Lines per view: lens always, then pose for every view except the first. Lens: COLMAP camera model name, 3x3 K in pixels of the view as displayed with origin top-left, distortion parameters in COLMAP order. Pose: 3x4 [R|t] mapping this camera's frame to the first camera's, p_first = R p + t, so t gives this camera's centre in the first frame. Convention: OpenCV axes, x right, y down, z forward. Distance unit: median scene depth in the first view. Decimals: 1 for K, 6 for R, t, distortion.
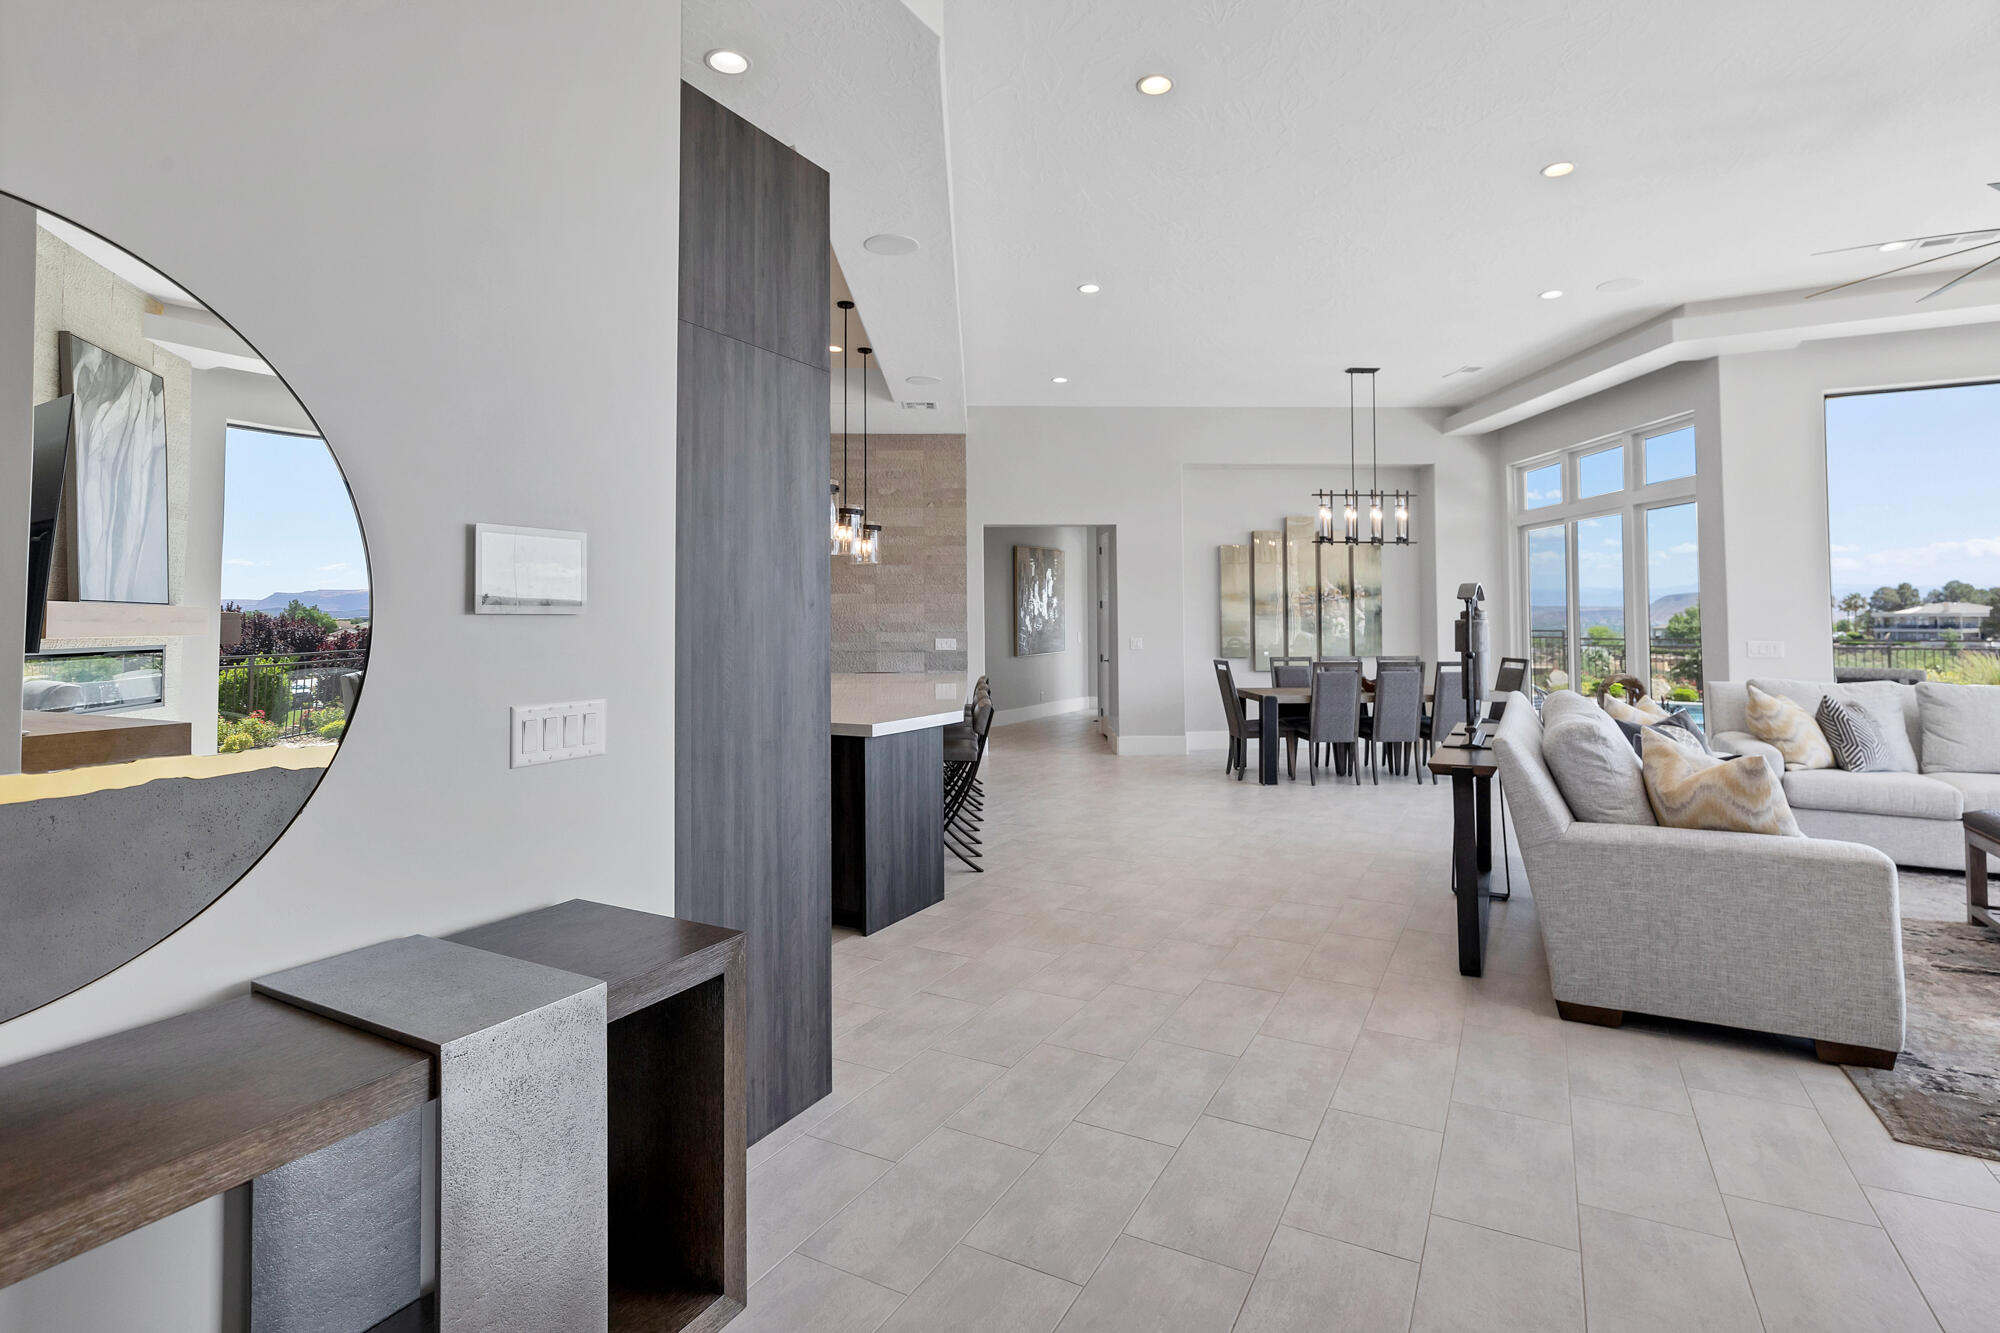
lens RADIAL K [[980.7, 0, 1001.5], [0, 980.7, 591.7], [0, 0, 1]] dist [-0.001641, -0.001374]
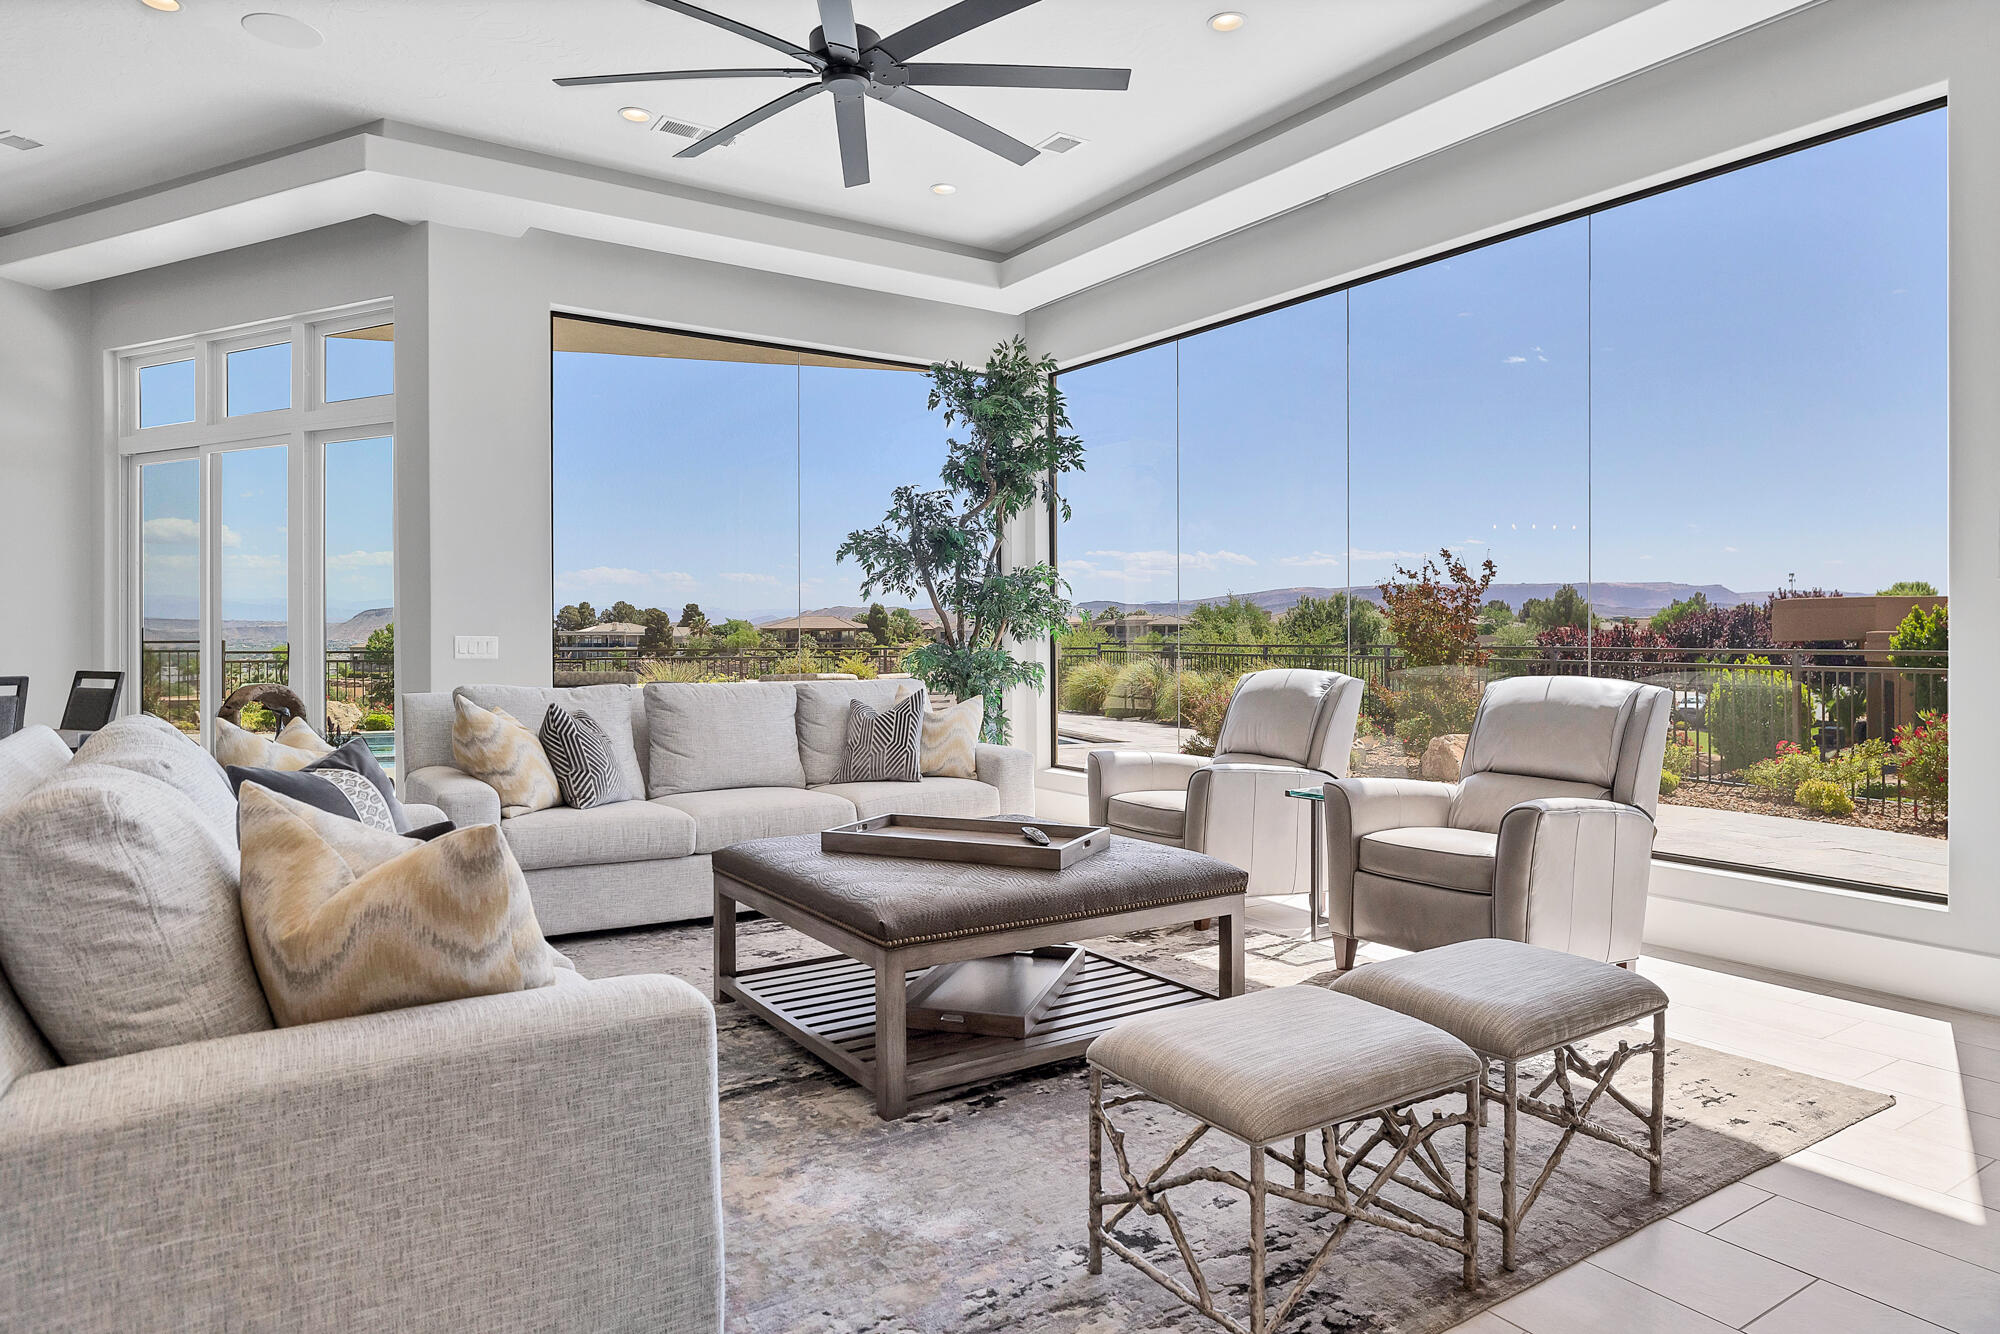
lens RADIAL K [[1203.8, 0, 1001.4], [0, 1203.8, 636.5], [0, 0, 1]] dist [-0.003876, 0.002525]
pose [[0.469864, 0.004457, 0.882727, 0.248395], [-0.027397, 0.999579, 0.009535, 0.043638], [-0.882313, -0.028664, 0.469789, 0.334823]]
